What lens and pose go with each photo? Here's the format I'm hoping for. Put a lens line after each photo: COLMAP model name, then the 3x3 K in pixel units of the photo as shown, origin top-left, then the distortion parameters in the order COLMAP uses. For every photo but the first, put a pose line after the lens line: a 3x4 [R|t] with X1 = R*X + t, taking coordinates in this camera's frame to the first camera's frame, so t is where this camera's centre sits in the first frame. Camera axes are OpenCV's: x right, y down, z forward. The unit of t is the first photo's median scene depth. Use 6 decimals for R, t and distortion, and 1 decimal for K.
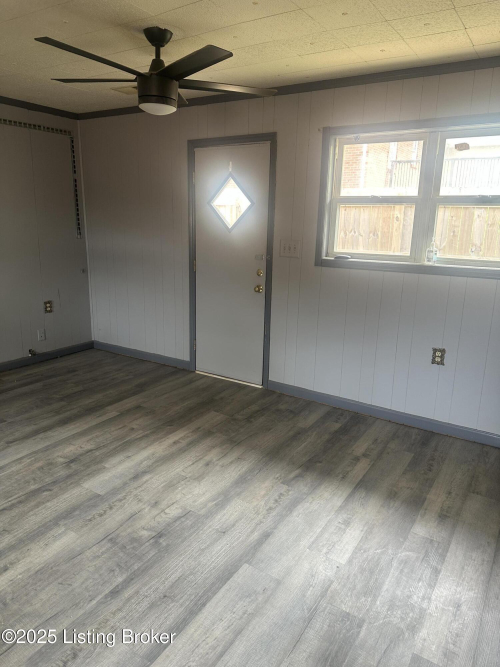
lens RADIAL K [[470.6, 0, 250.0], [0, 470.6, 333.5], [0, 0, 1]] dist [0.090338, -0.101135]
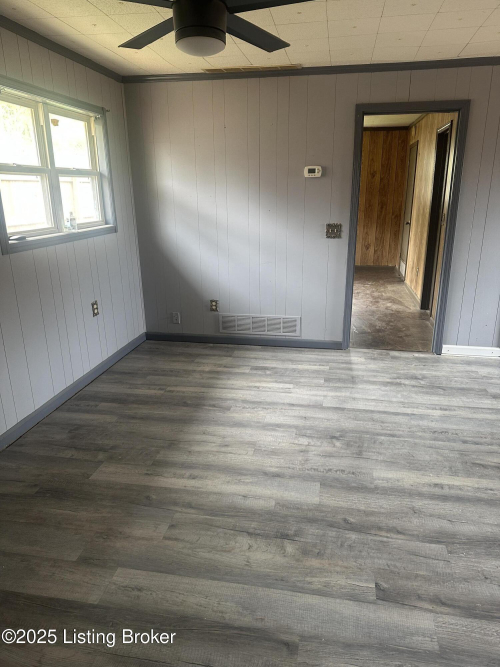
lens RADIAL K [[470.6, 0, 250.0], [0, 470.6, 333.5], [0, 0, 1]] dist [0.090338, -0.101135]
pose [[-0.384012, -0.284645, 0.878358, -0.893094], [0.235075, 0.889808, 0.391129, -0.297171], [-0.892902, 0.356678, -0.274784, 1.130989]]
